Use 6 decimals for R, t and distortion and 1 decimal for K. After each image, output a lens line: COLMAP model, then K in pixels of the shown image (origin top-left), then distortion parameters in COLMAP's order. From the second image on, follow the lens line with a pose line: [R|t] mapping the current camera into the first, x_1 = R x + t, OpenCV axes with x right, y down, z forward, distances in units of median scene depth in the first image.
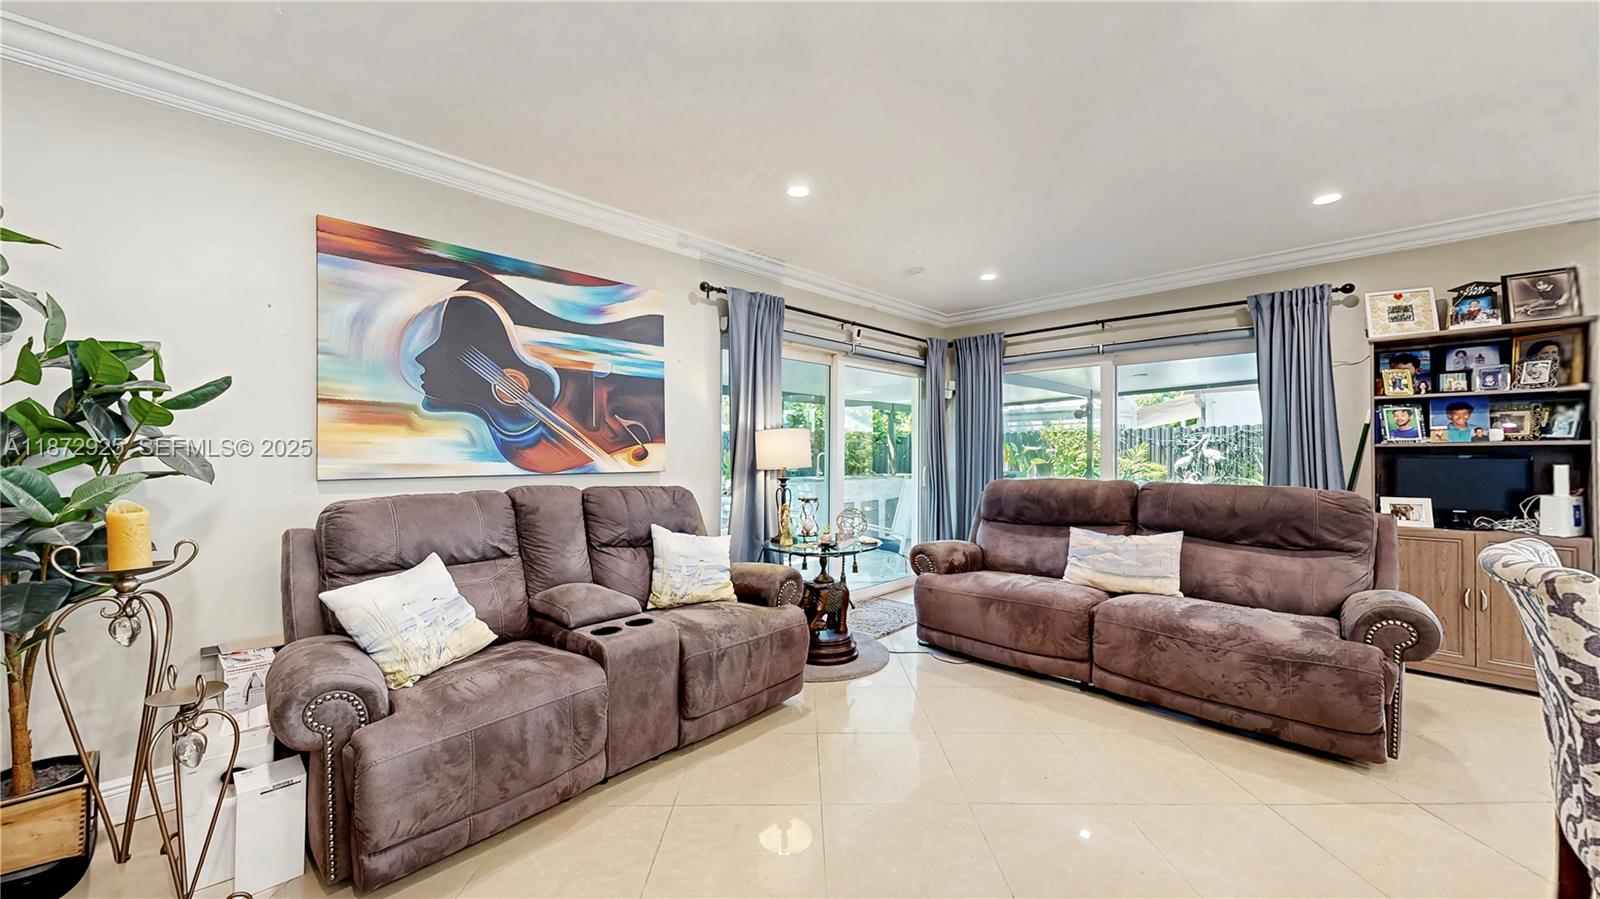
lens RADIAL K [[588.8, 0, 804.9], [0, 588.8, 452.3], [0, 0, 1]] dist [0.000351, -0.000286]
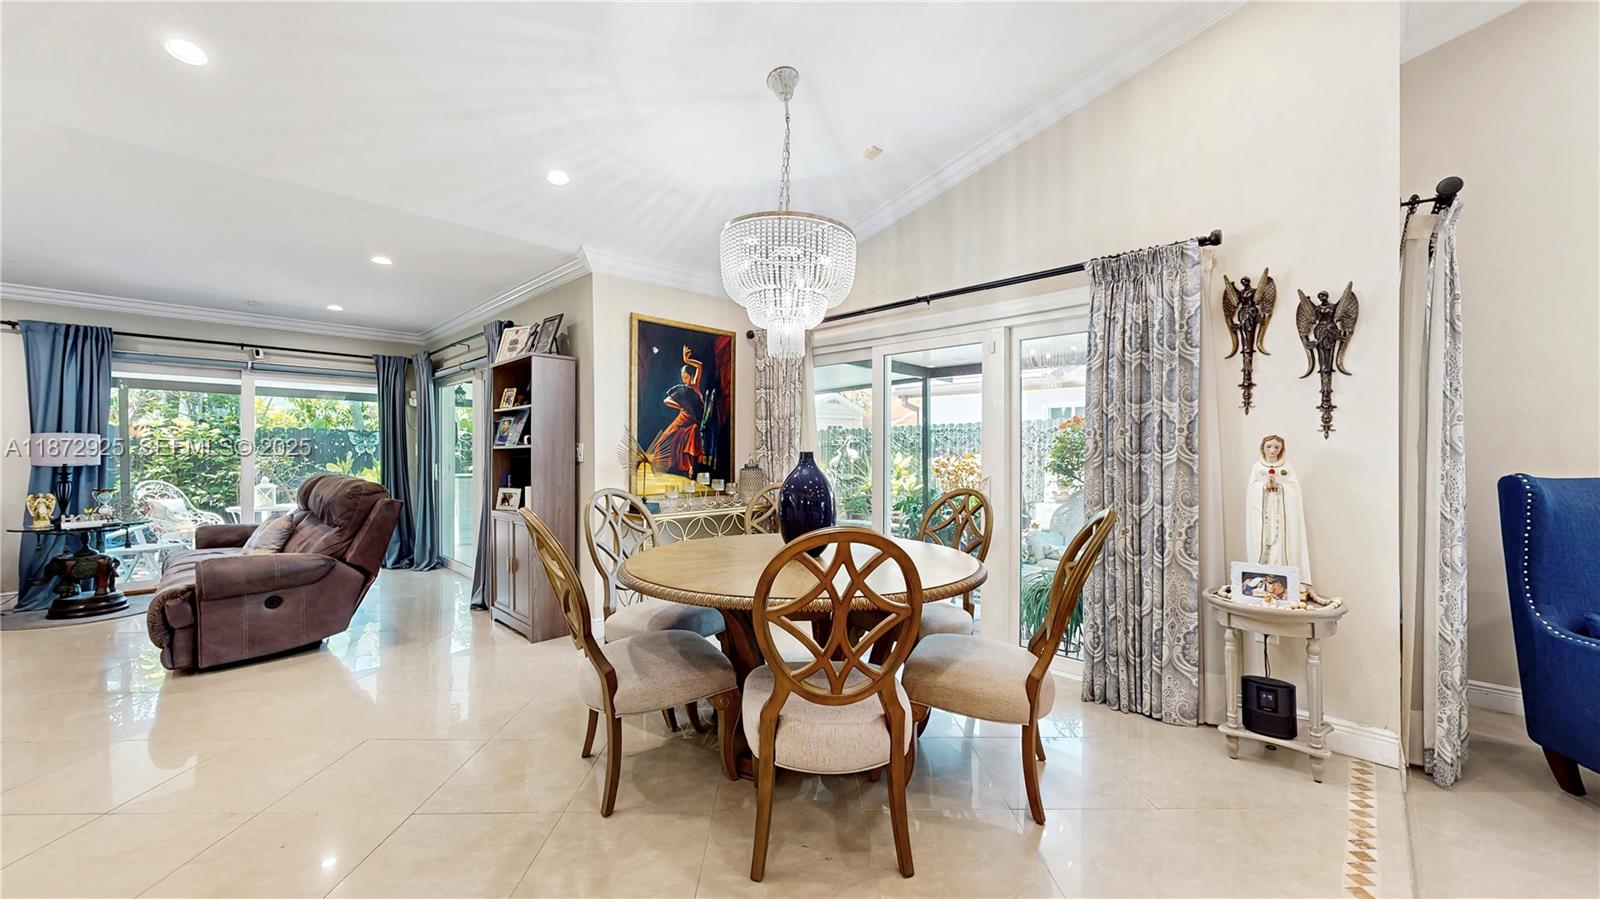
lens RADIAL K [[588.8, 0, 804.9], [0, 588.8, 452.3], [0, 0, 1]] dist [0.000351, -0.000286]
pose [[0.999893, 0.002316, 0.014437, 1.702086], [-0.002356, 0.999993, 0.002774, -0.007339], [-0.014430, -0.002808, 0.999892, -0.312351]]
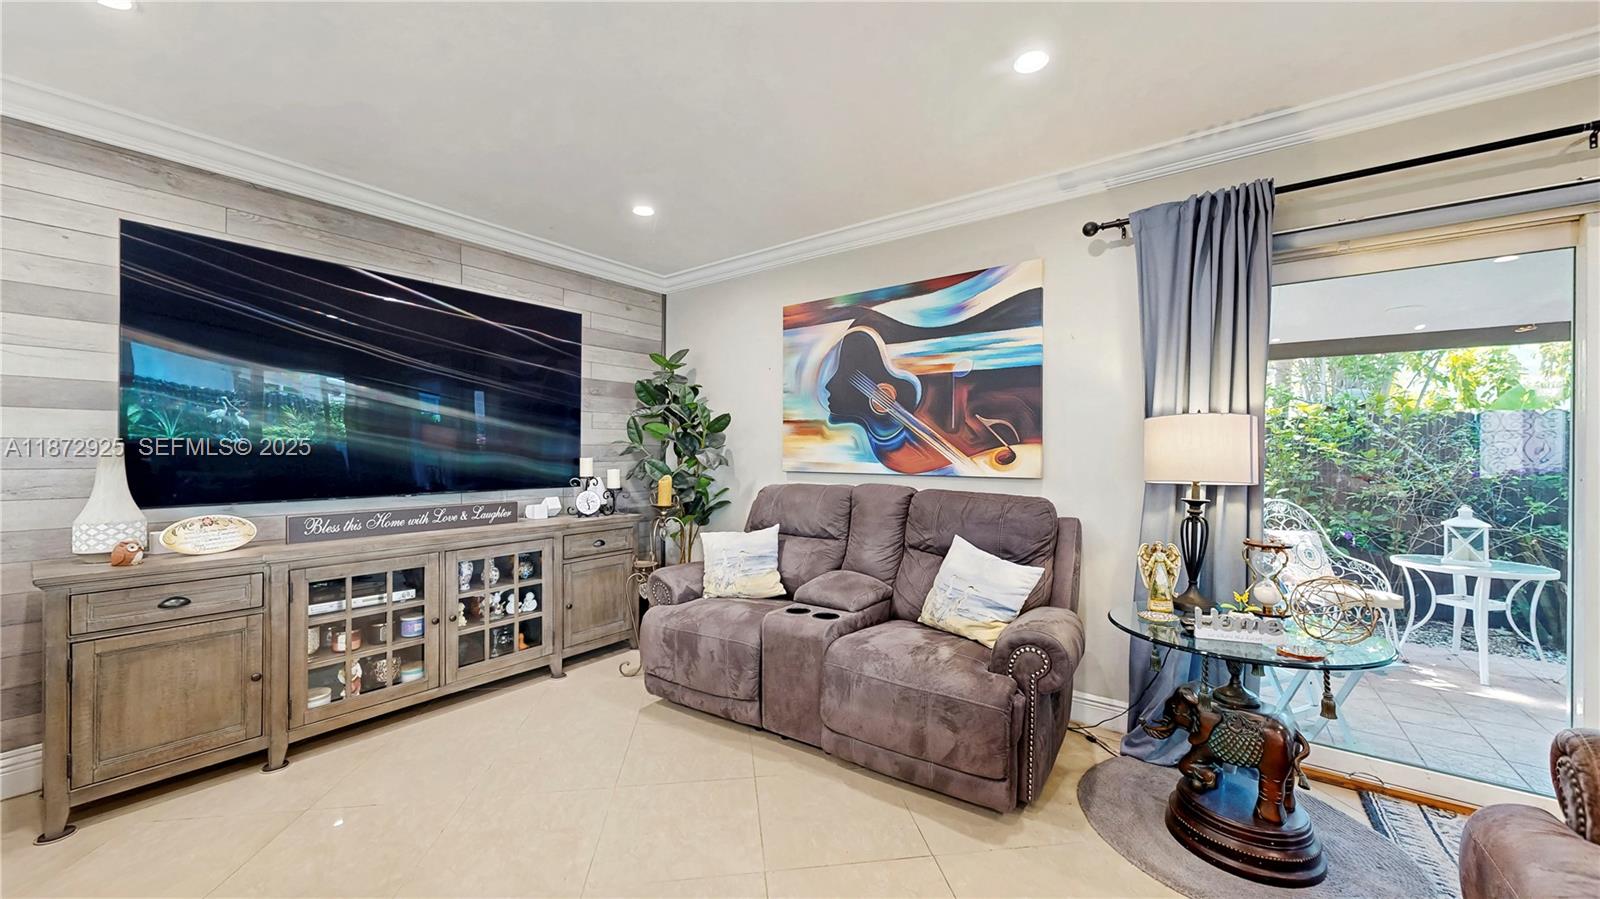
lens RADIAL K [[588.8, 0, 804.9], [0, 588.8, 452.3], [0, 0, 1]] dist [0.000351, -0.000286]
pose [[0.133820, -0.000868, -0.991005, 0.551121], [-0.002485, 0.999996, -0.001211, -0.002192], [0.991003, 0.002624, 0.133817, 0.596246]]
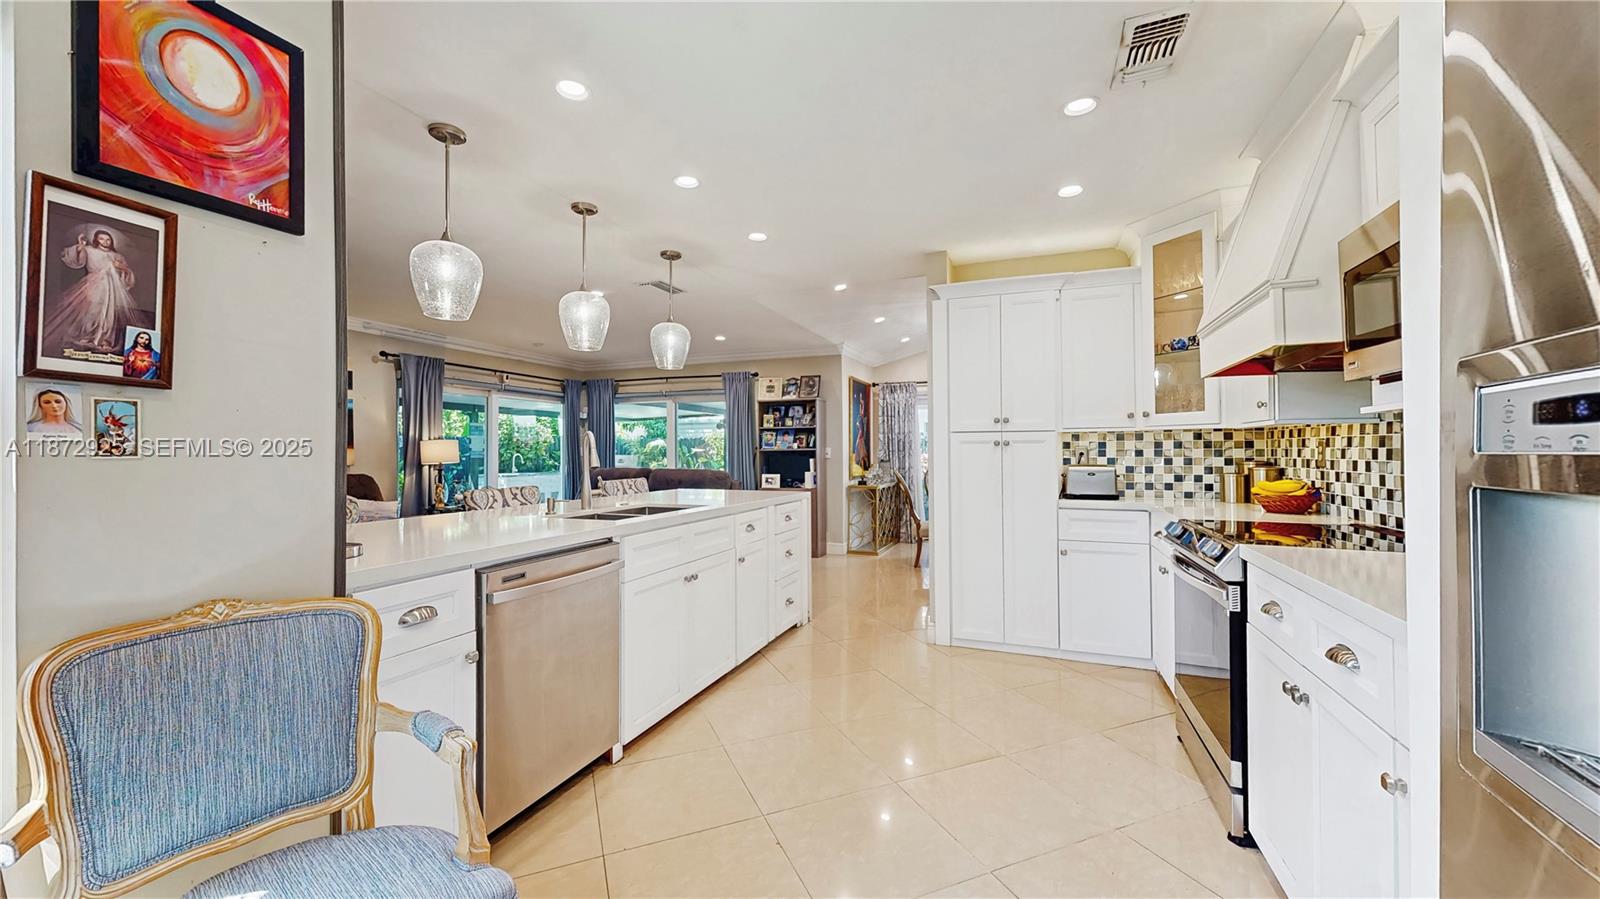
lens RADIAL K [[588.8, 0, 804.9], [0, 588.8, 452.3], [0, 0, 1]] dist [0.000351, -0.000286]
pose [[0.916897, 0.000424, 0.399123, 0.277170], [0.000251, 0.999999, -0.001638, -0.000440], [-0.399124, 0.001602, 0.916896, -1.071853]]
